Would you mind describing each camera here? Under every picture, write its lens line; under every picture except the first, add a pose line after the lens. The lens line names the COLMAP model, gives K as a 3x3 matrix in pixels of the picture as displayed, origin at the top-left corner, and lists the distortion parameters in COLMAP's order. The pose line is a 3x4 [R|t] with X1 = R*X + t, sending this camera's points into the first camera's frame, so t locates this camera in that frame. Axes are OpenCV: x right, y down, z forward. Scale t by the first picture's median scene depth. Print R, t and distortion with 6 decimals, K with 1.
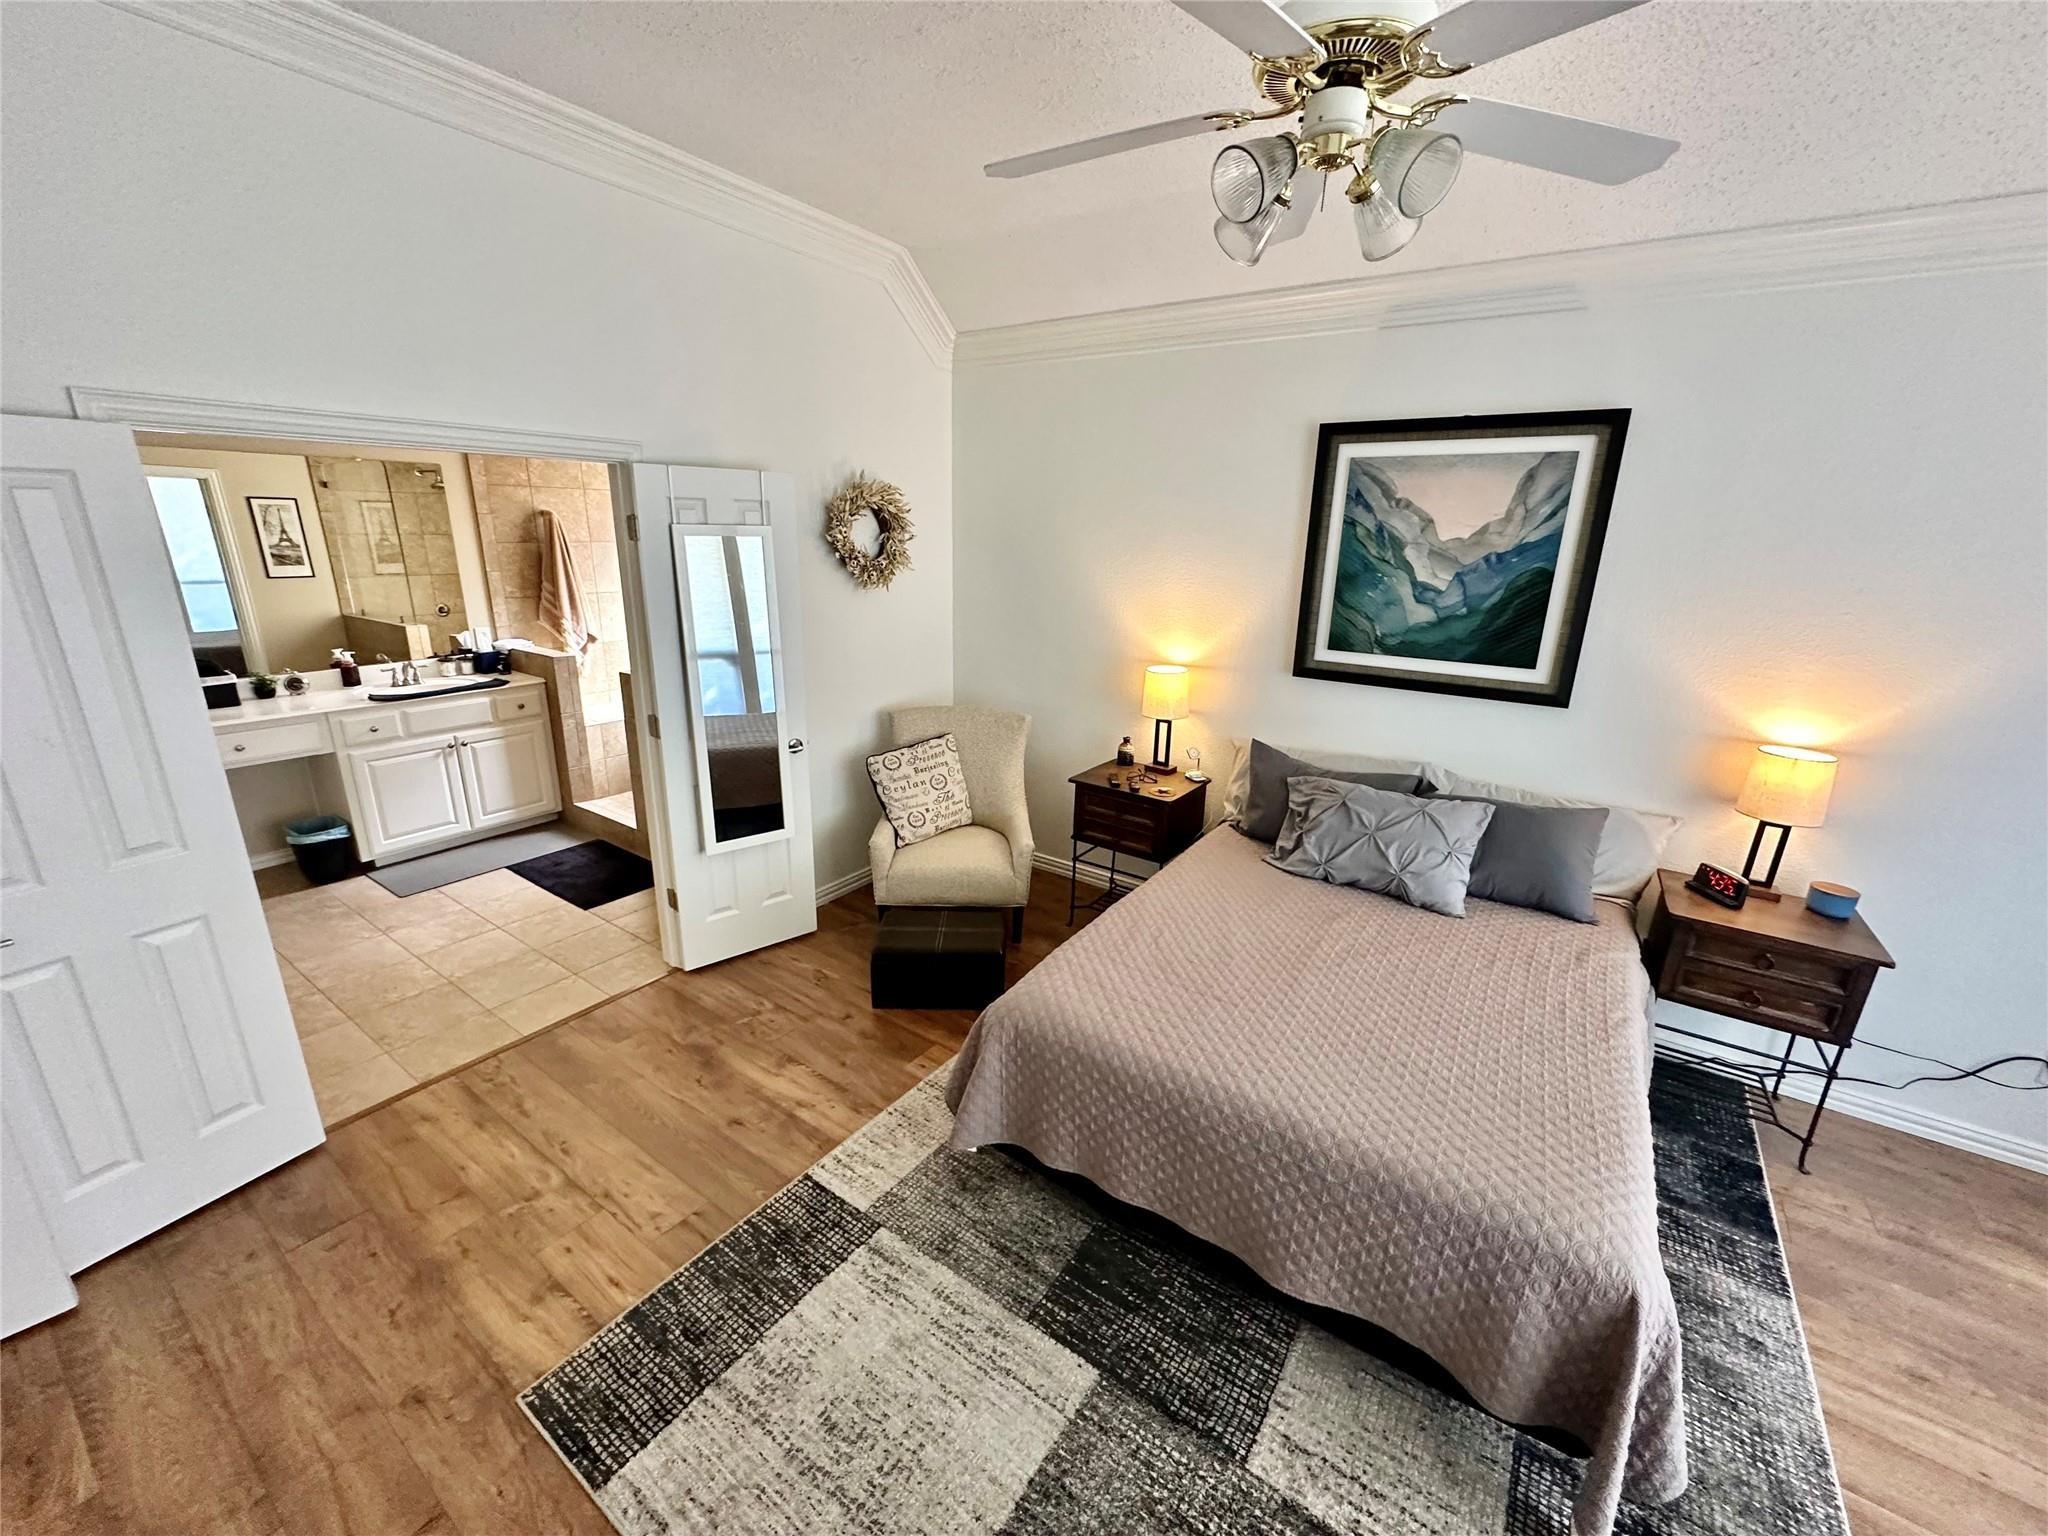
lens RADIAL K [[815.6, 0, 1031.1], [0, 815.6, 765.5], [0, 0, 1]] dist [-0.002318, -0.000346]
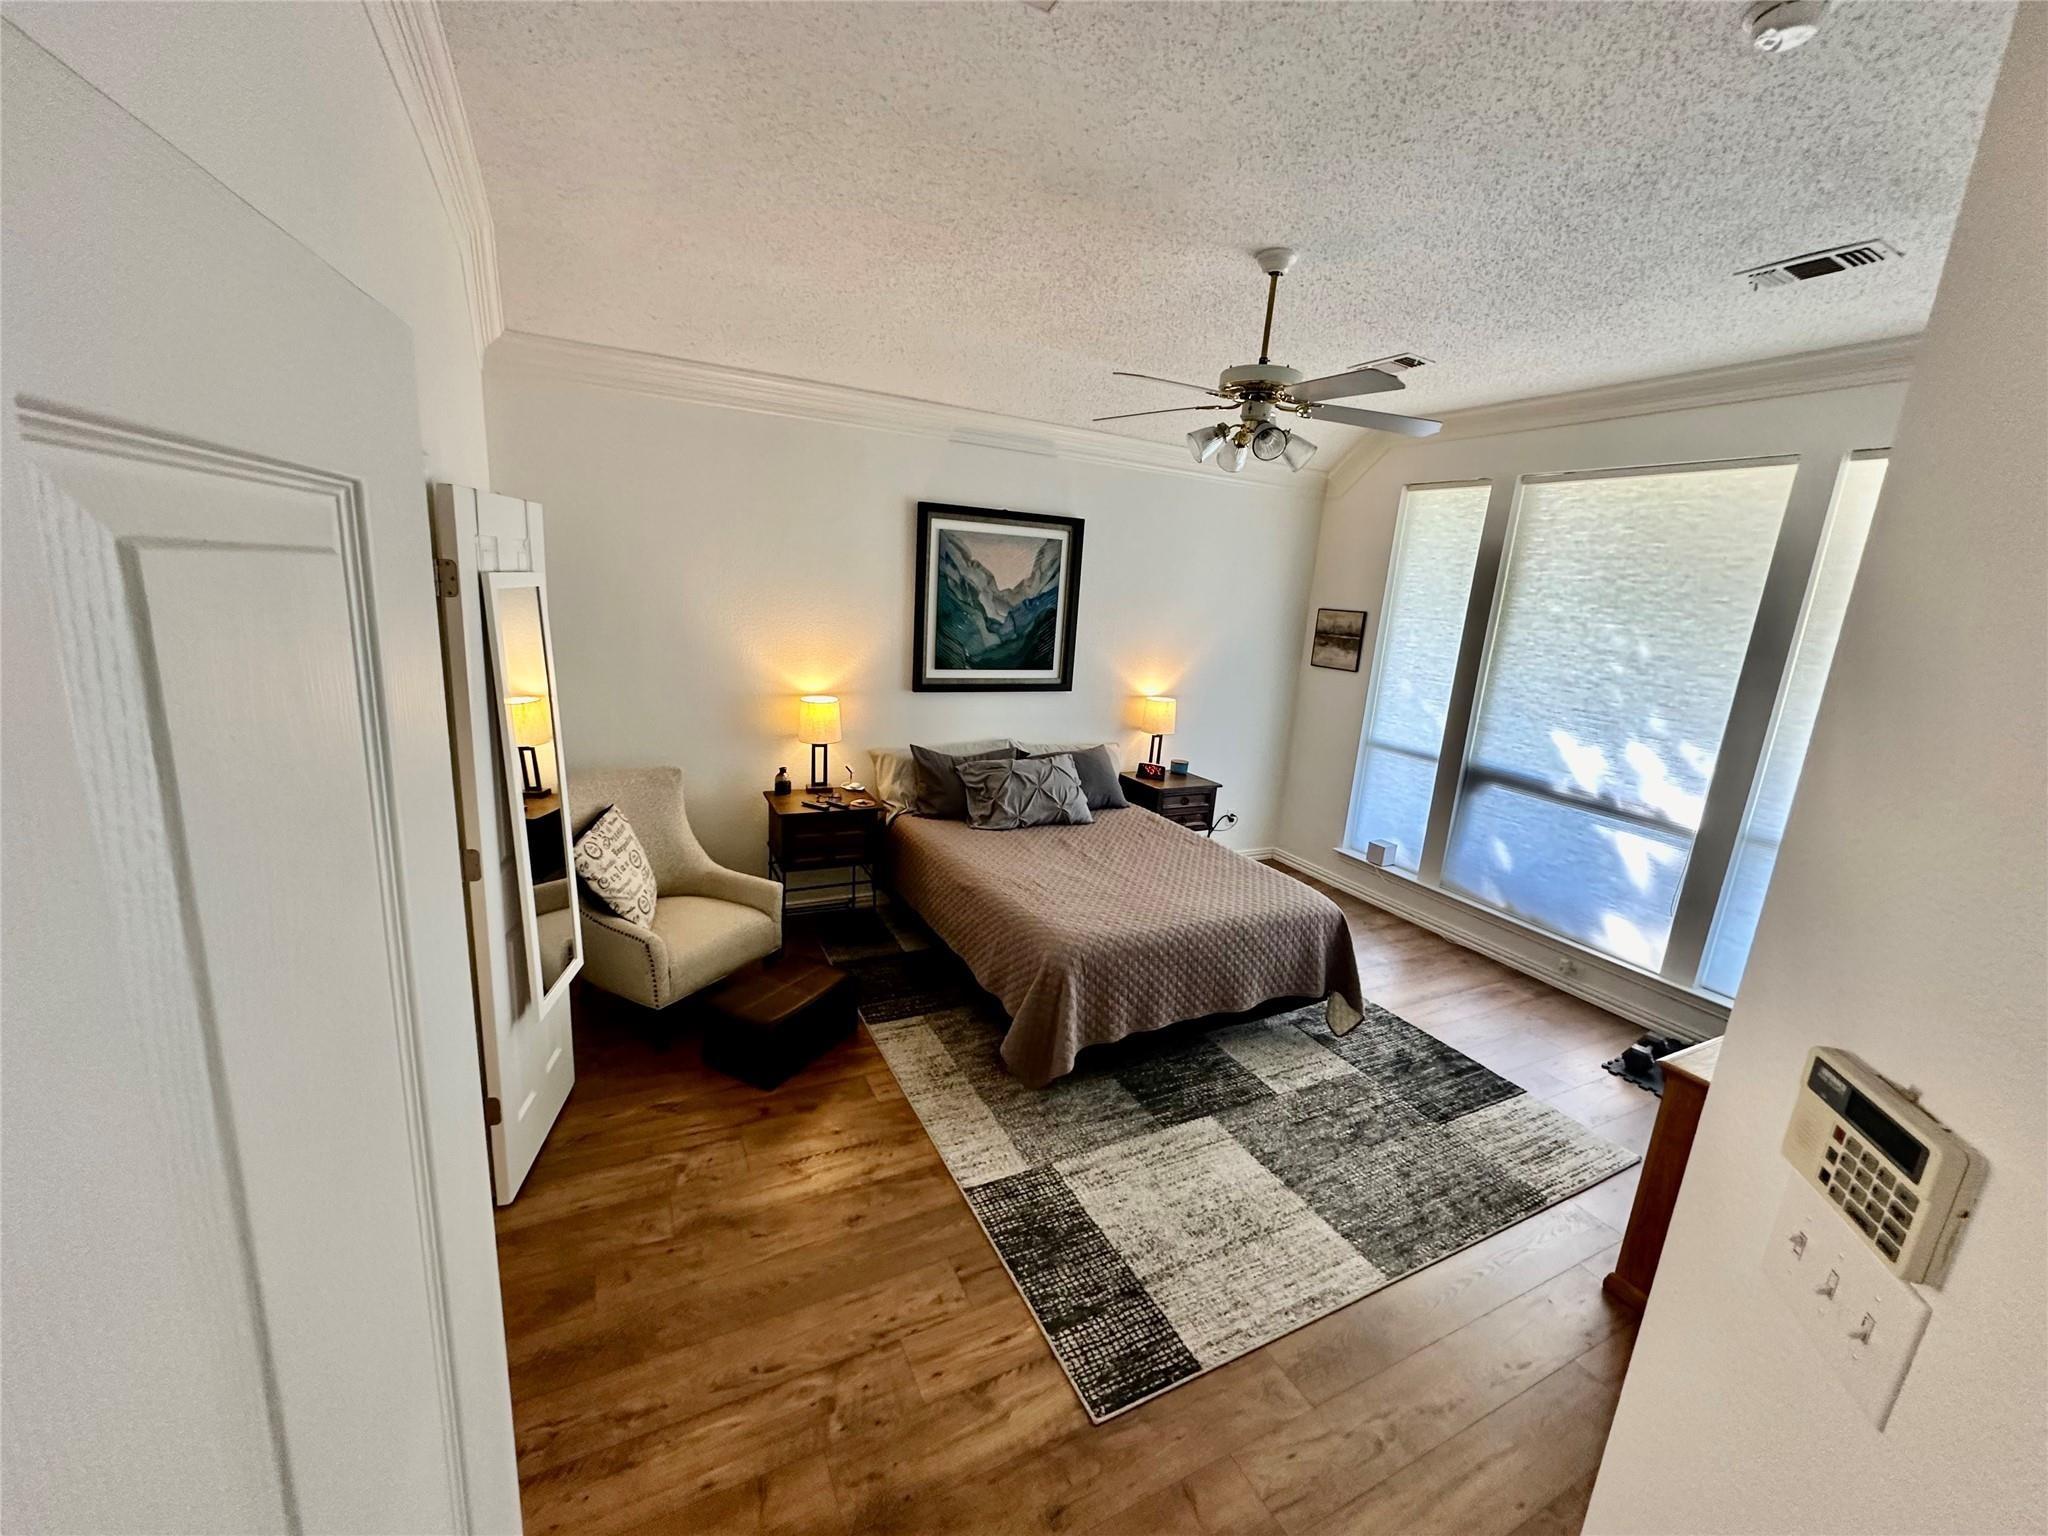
lens RADIAL K [[815.6, 0, 1018.4], [0, 815.6, 767.7], [0, 0, 1]] dist [-0.002318, -0.000346]
pose [[0.474758, -0.189361, 0.859504, -0.874632], [0.194824, 0.974964, 0.107185, -0.118742], [-0.858282, 0.116565, 0.499764, 0.275554]]
